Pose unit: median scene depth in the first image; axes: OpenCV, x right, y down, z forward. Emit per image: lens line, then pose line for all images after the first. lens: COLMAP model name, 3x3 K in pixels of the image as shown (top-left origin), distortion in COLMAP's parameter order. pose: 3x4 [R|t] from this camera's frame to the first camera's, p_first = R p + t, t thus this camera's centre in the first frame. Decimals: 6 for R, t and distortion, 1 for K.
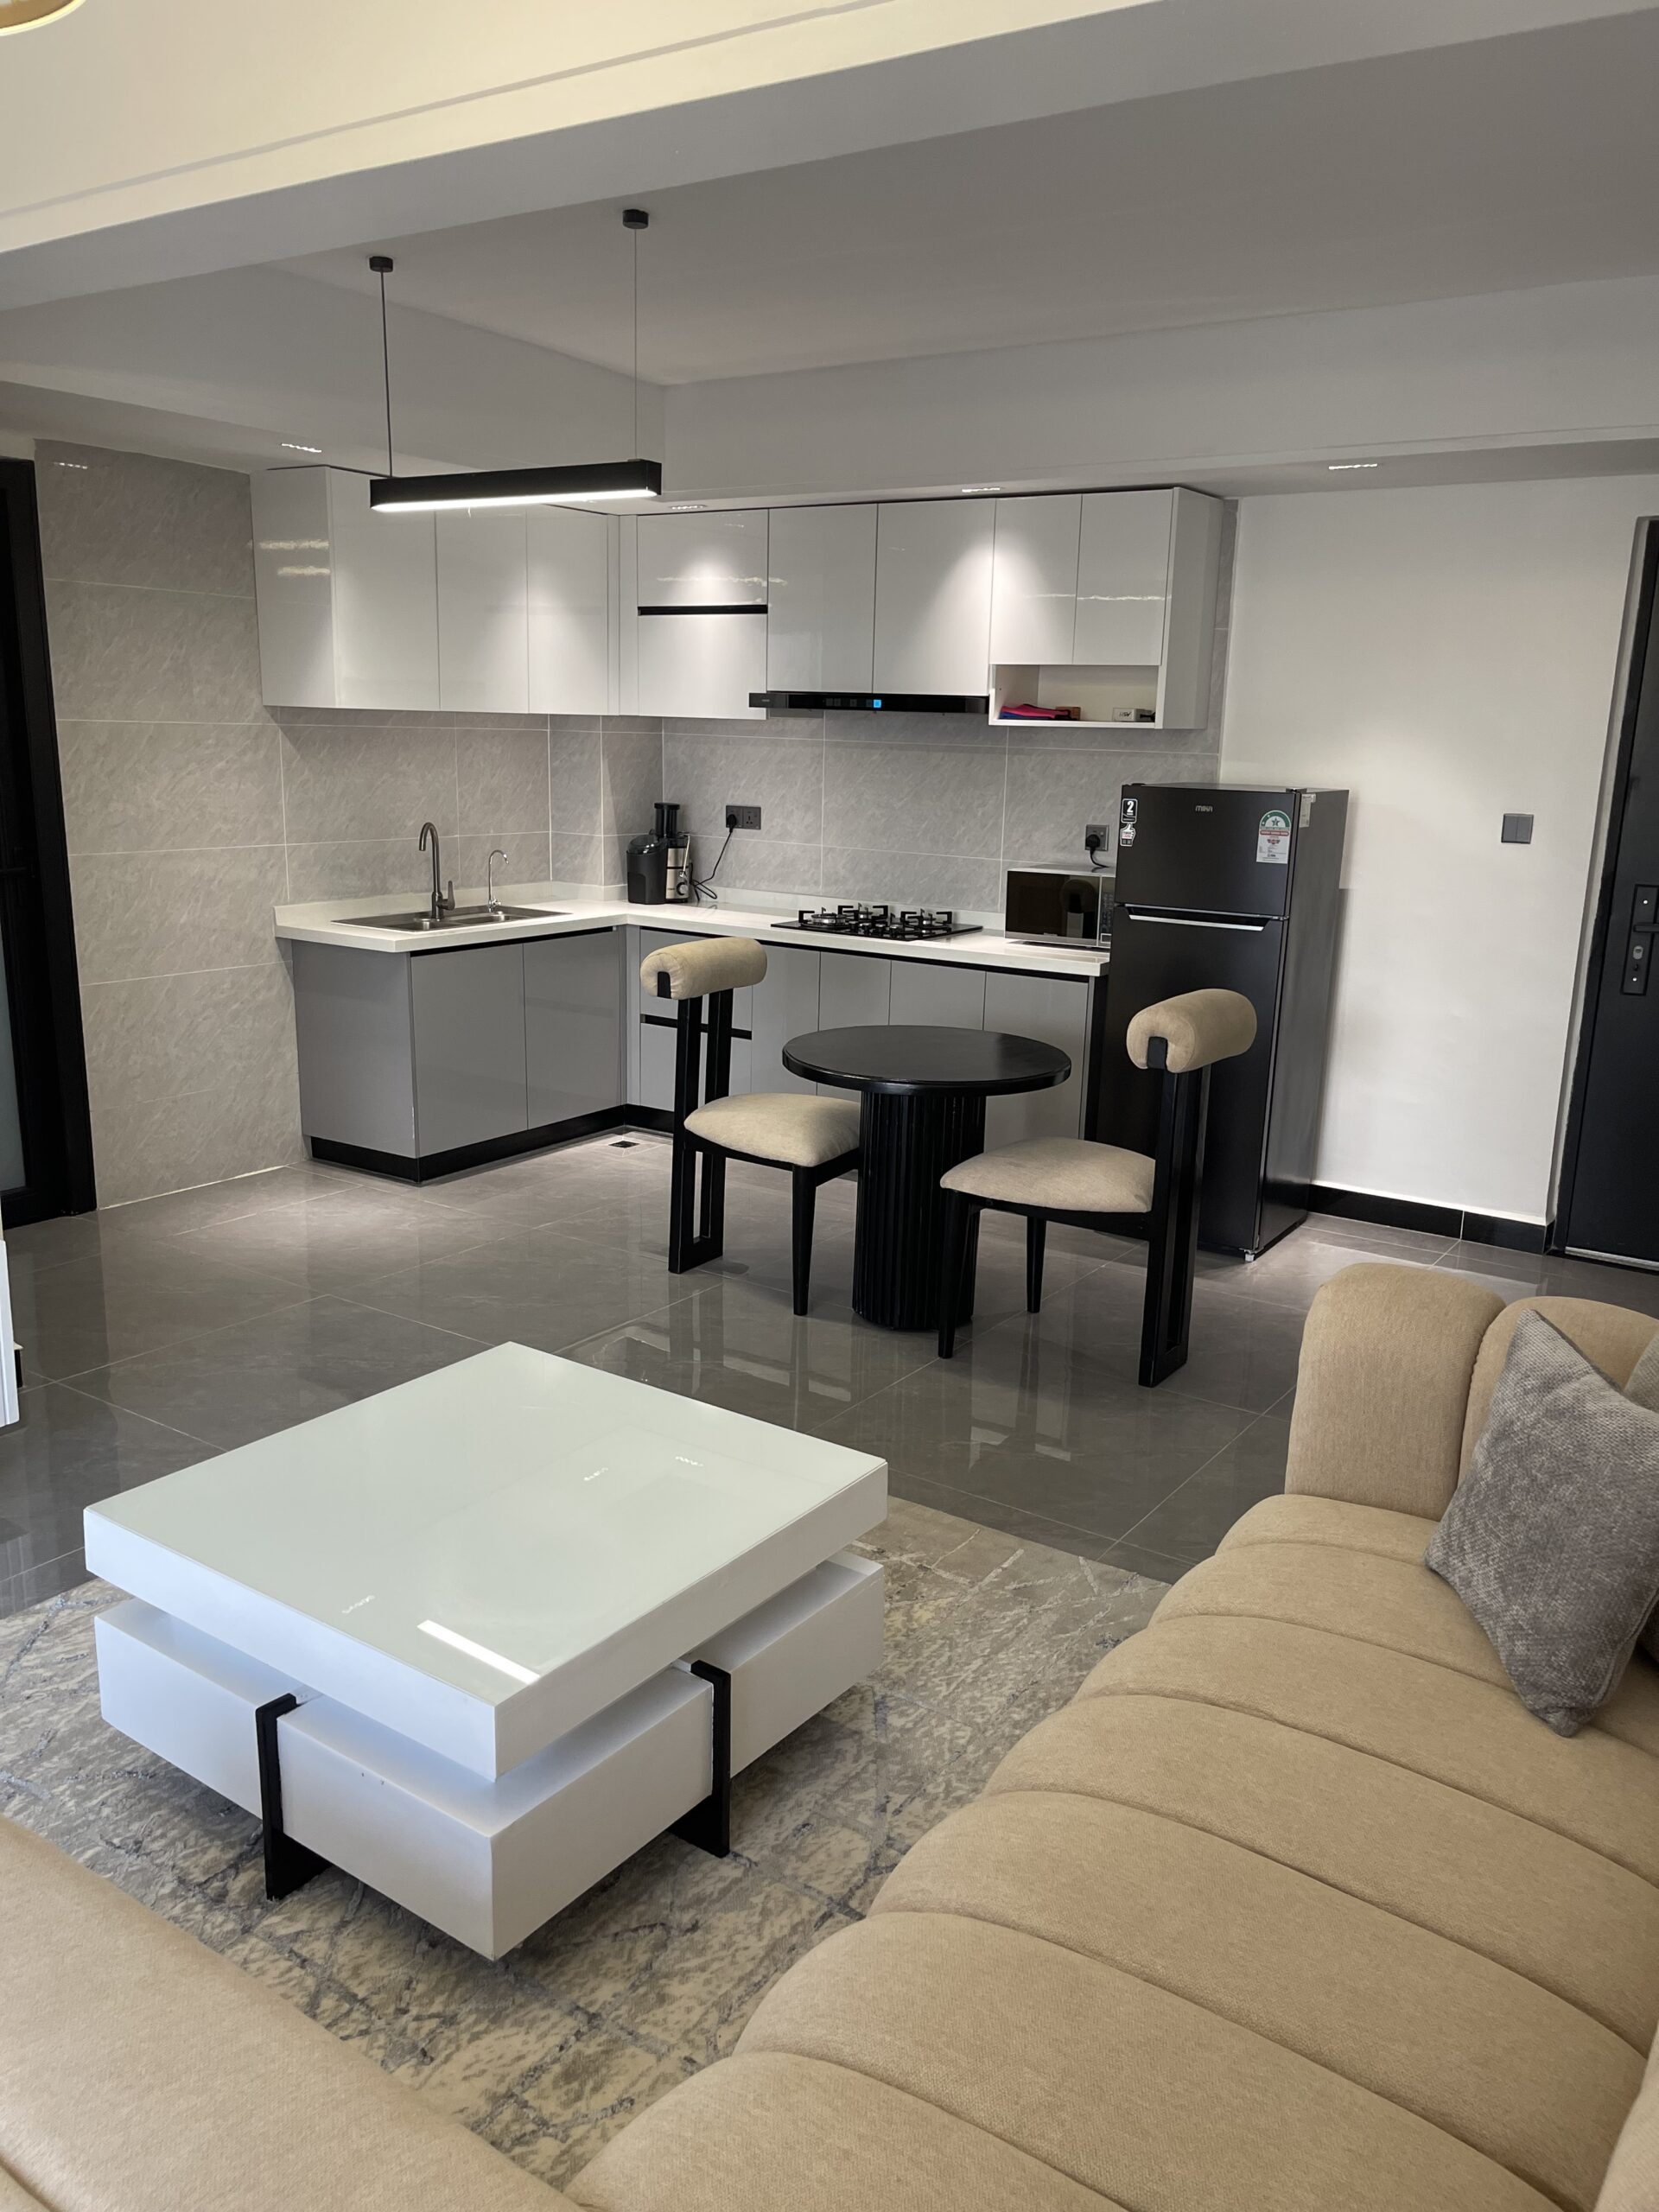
lens RADIAL K [[1672.3, 0, 838.5], [0, 1672.3, 1130.9], [0, 0, 1]] dist [0.048724, -0.045559]
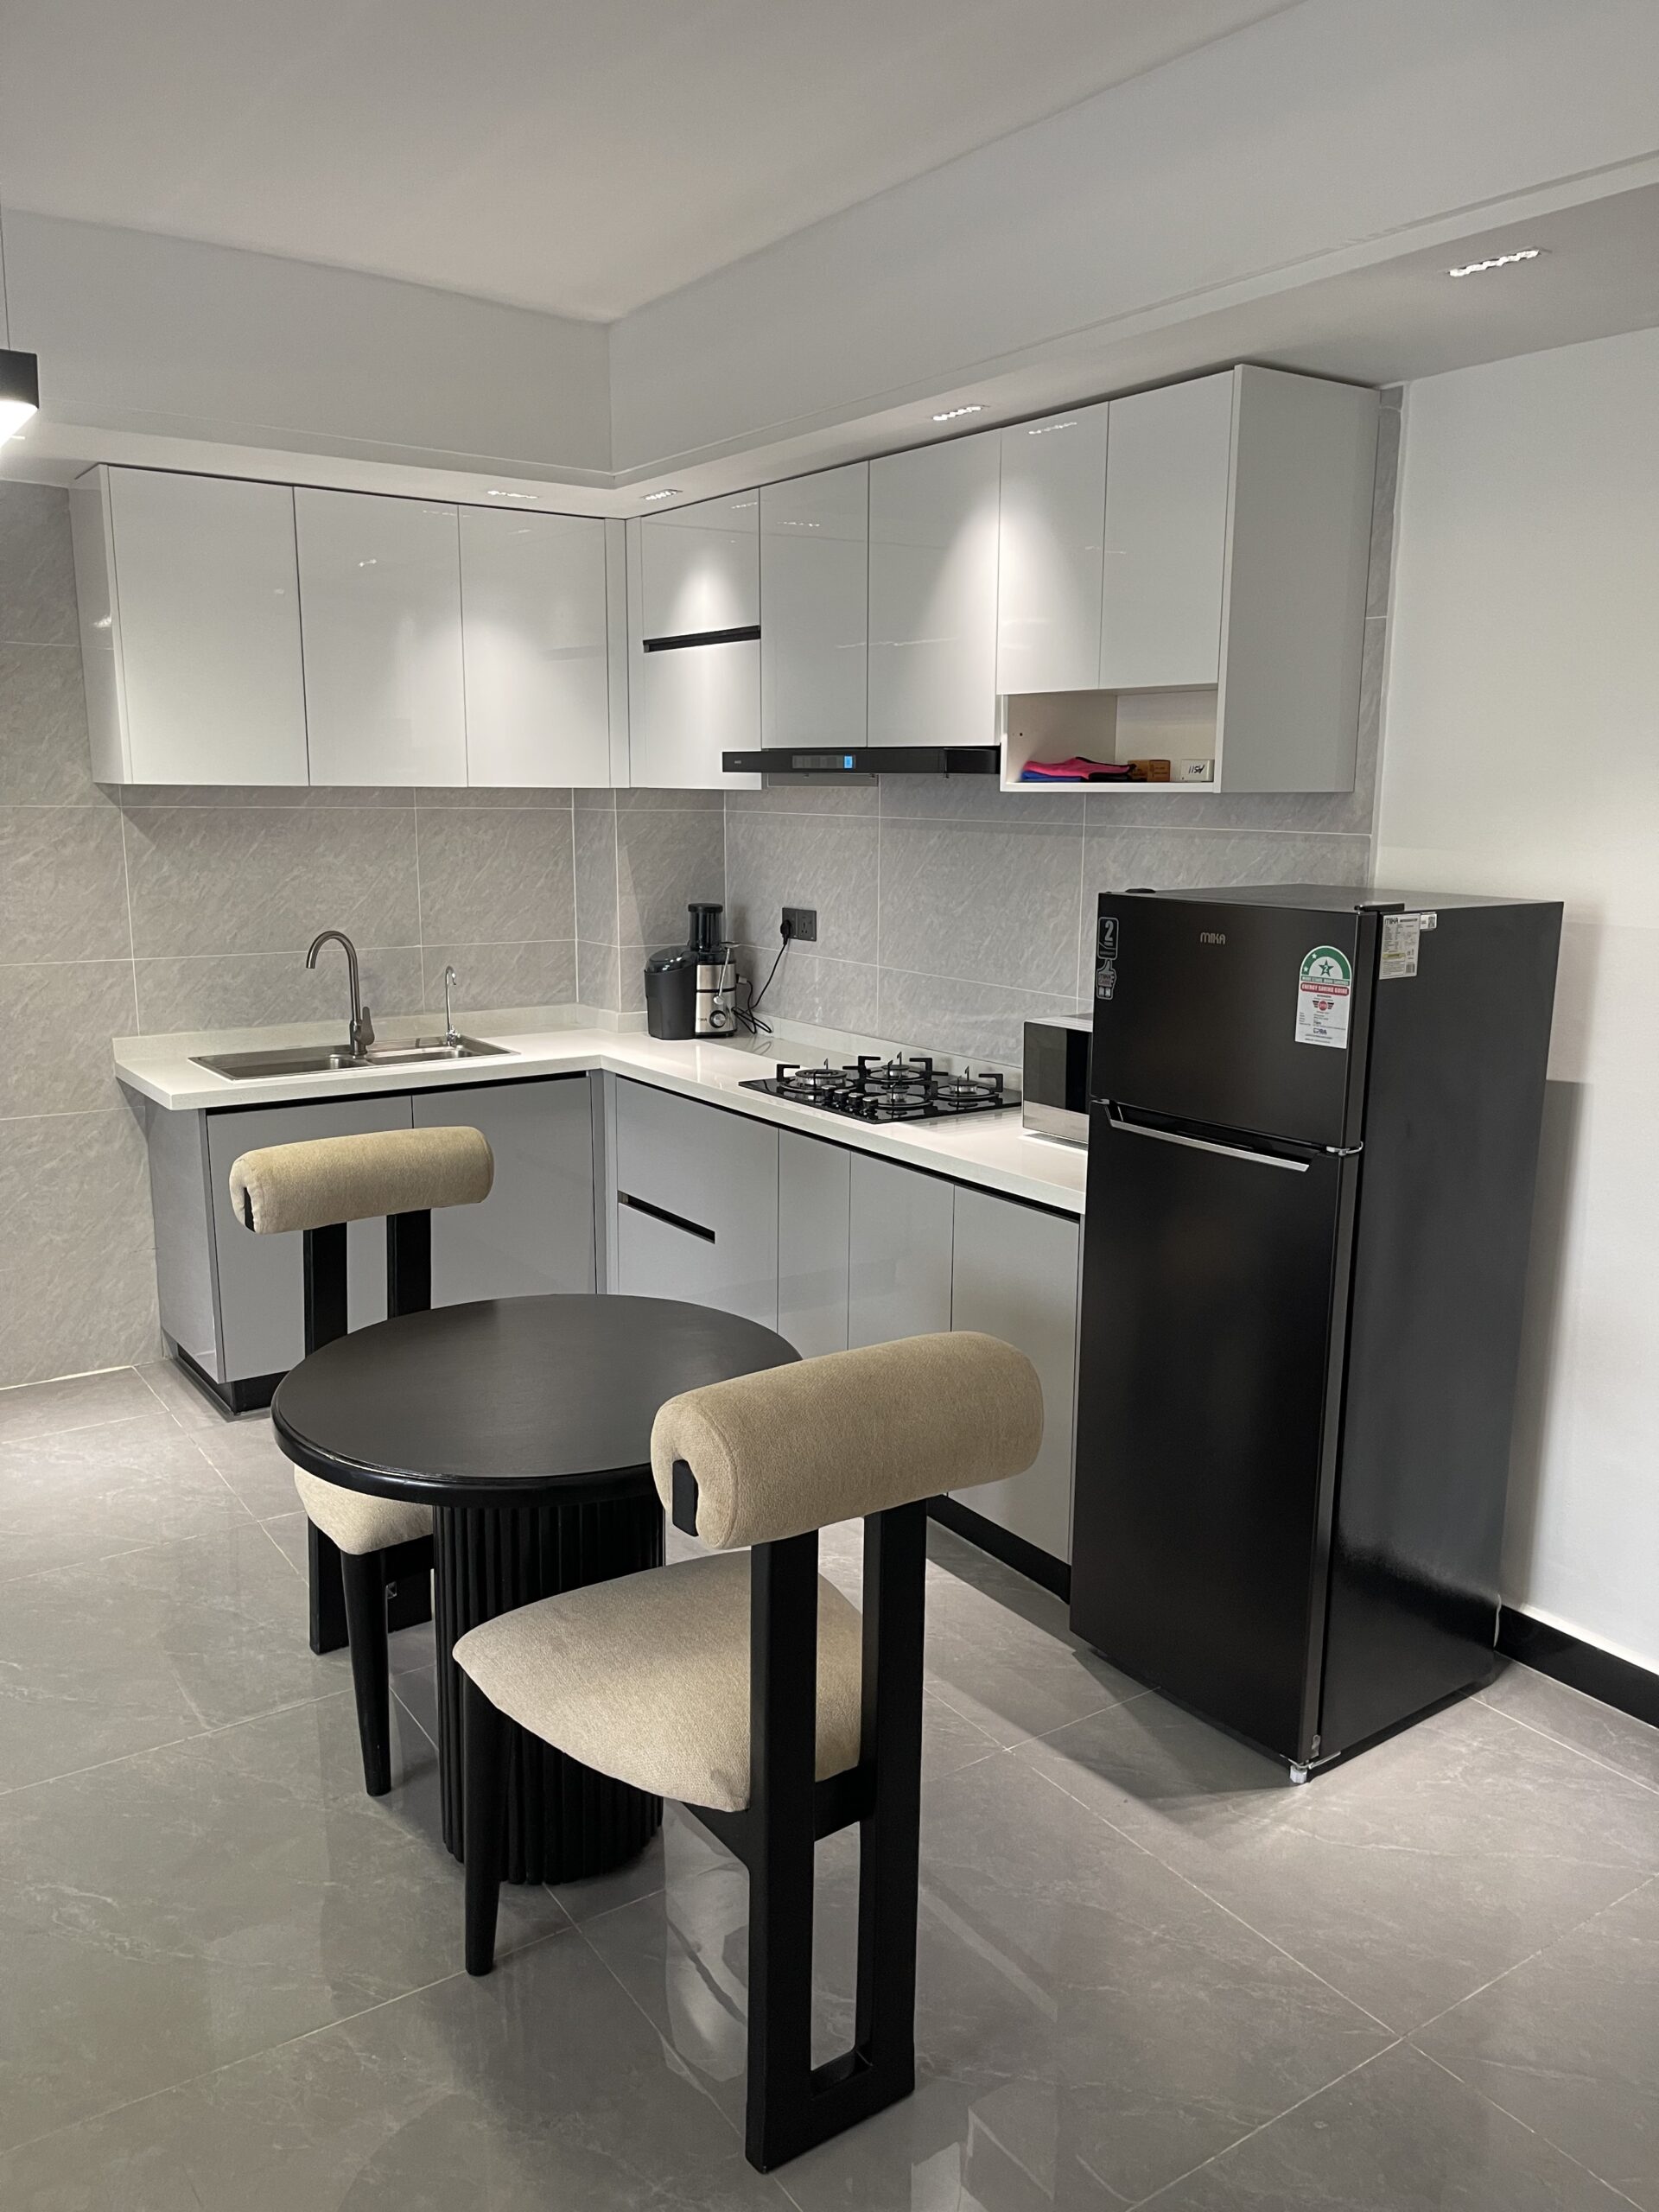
lens RADIAL K [[1672.3, 0, 828.1], [0, 1672.3, 1131.9], [0, 0, 1]] dist [0.048724, -0.045559]
pose [[0.933346, 0.054556, -0.354807, 0.267503], [-0.069448, 0.997153, -0.029363, -0.095206], [0.352195, 0.052047, 0.934478, 0.411579]]
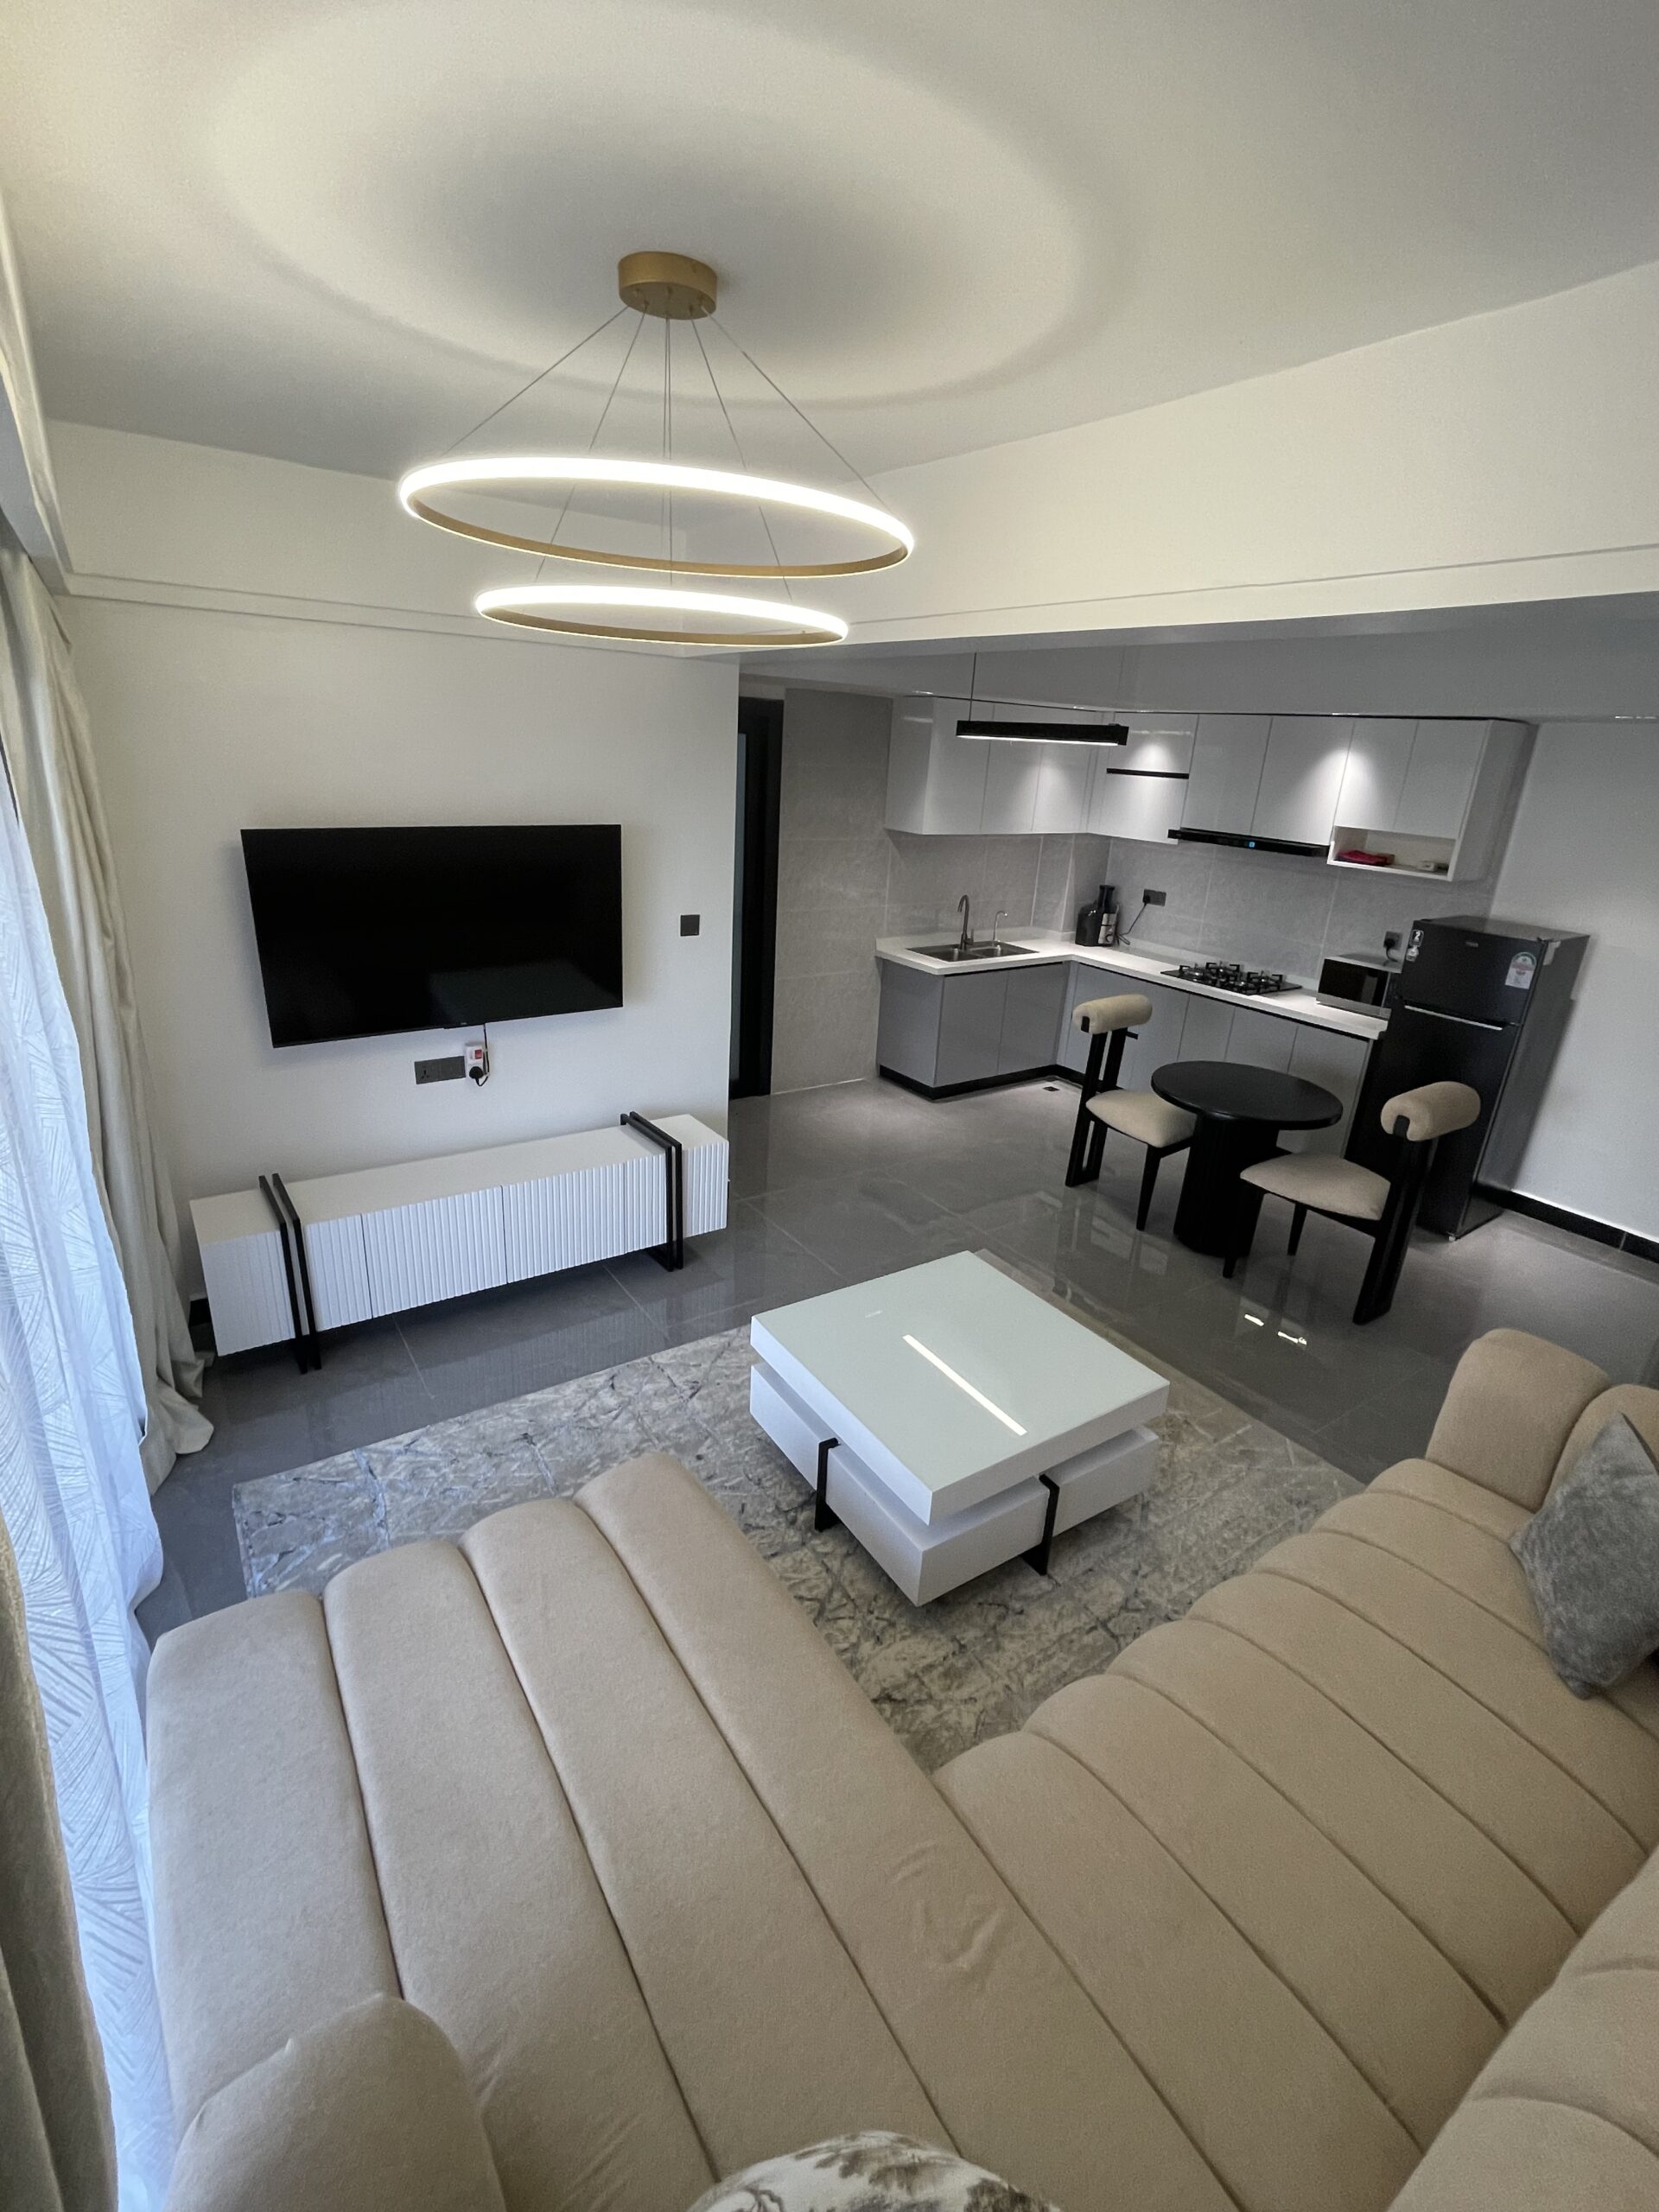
lens RADIAL K [[988.0, 0, 827.0], [0, 988.0, 1105.2], [0, 0, 1]] dist [-0.005535, 0.002609]
pose [[0.930012, 0.147103, -0.336806, 0.000280], [-0.113922, 0.986652, 0.116359, -0.078595], [0.349427, -0.069846, 0.934357, -0.028381]]
